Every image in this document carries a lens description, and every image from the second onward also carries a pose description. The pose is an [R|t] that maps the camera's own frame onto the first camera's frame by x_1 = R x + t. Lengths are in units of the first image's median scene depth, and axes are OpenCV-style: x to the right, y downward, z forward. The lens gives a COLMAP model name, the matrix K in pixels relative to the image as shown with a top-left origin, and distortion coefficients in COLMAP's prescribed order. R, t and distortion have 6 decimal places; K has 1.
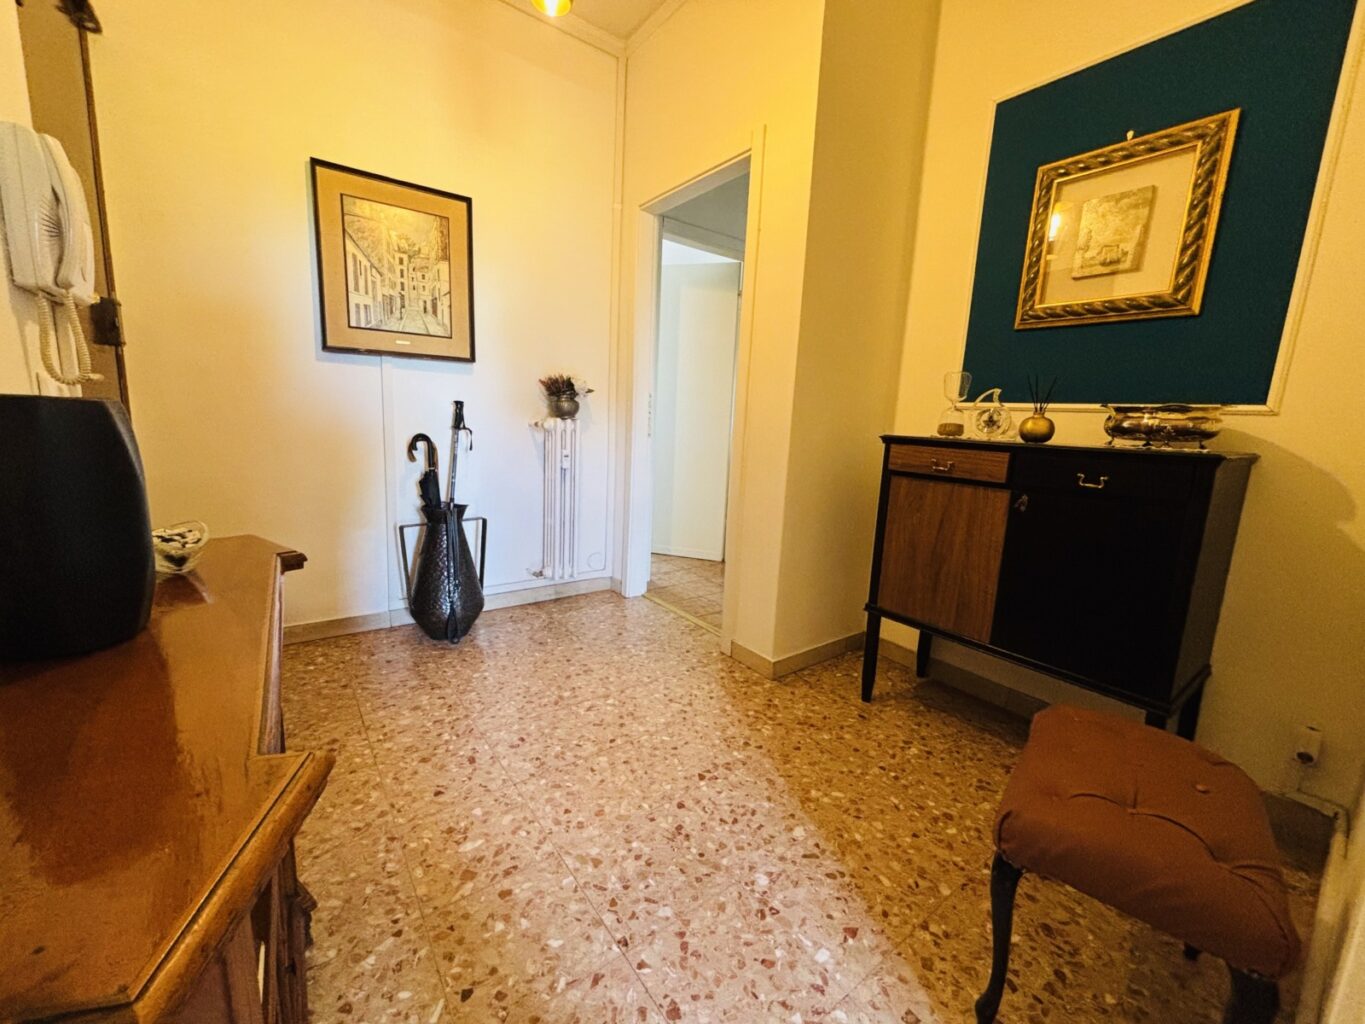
lens RADIAL K [[545.5, 0, 685.6], [0, 545.5, 508.7], [0, 0, 1]] dist [-0.002498, -0.000434]
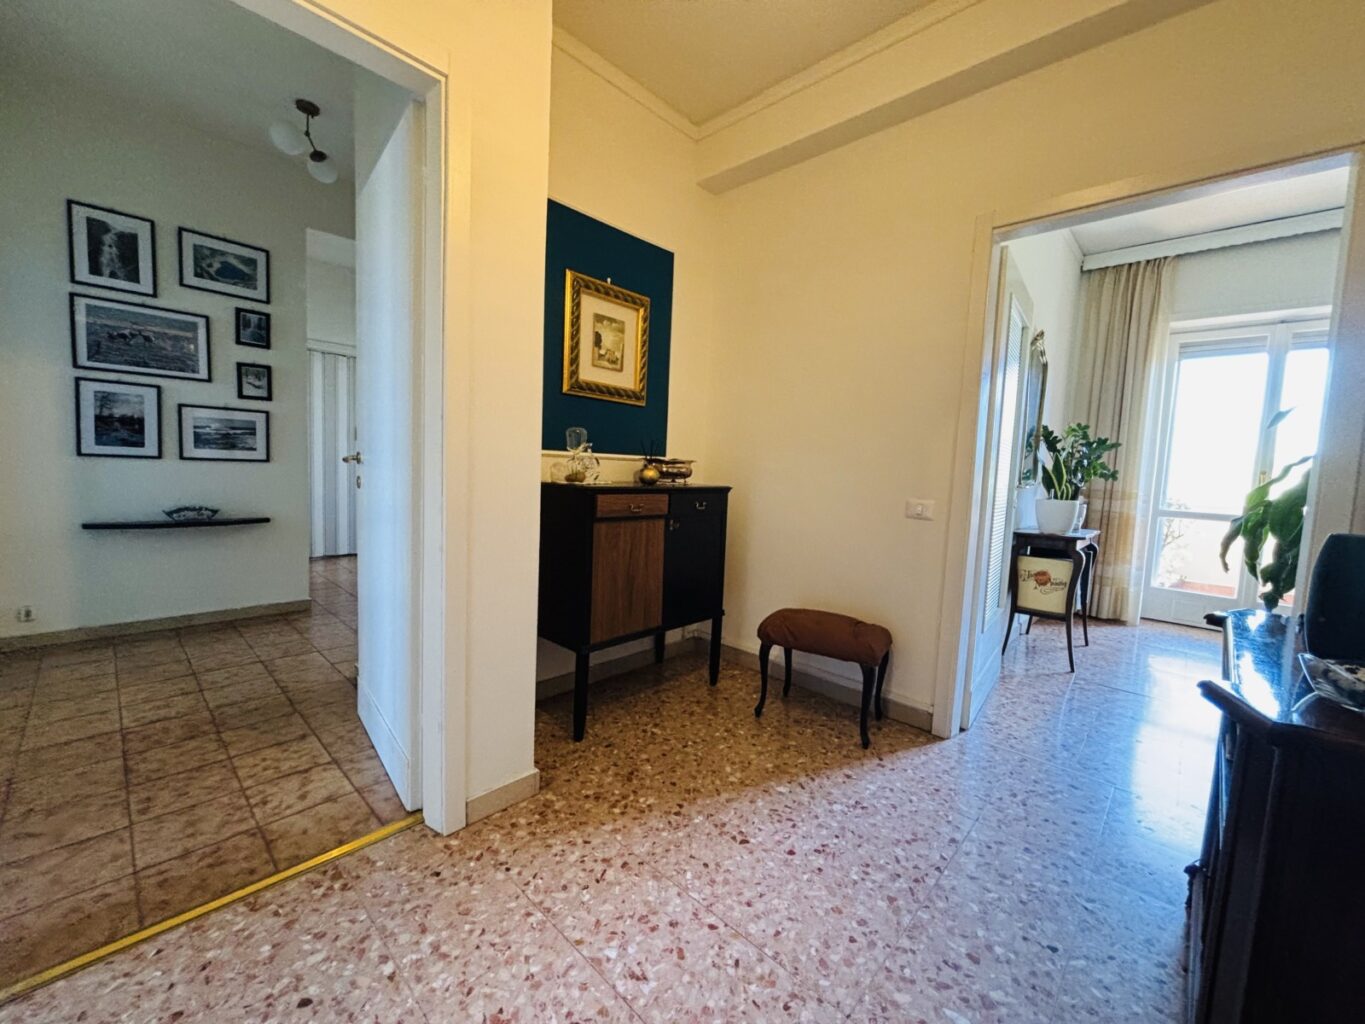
lens RADIAL K [[549.5, 0, 682.3], [0, 549.5, 510.2], [0, 0, 1]] dist [0.001529, -0.000134]
pose [[-0.166913, -0.131743, 0.977130, -0.873912], [0.118417, 0.981181, 0.152517, -0.279970], [-0.978835, 0.141166, -0.148172, 1.191570]]
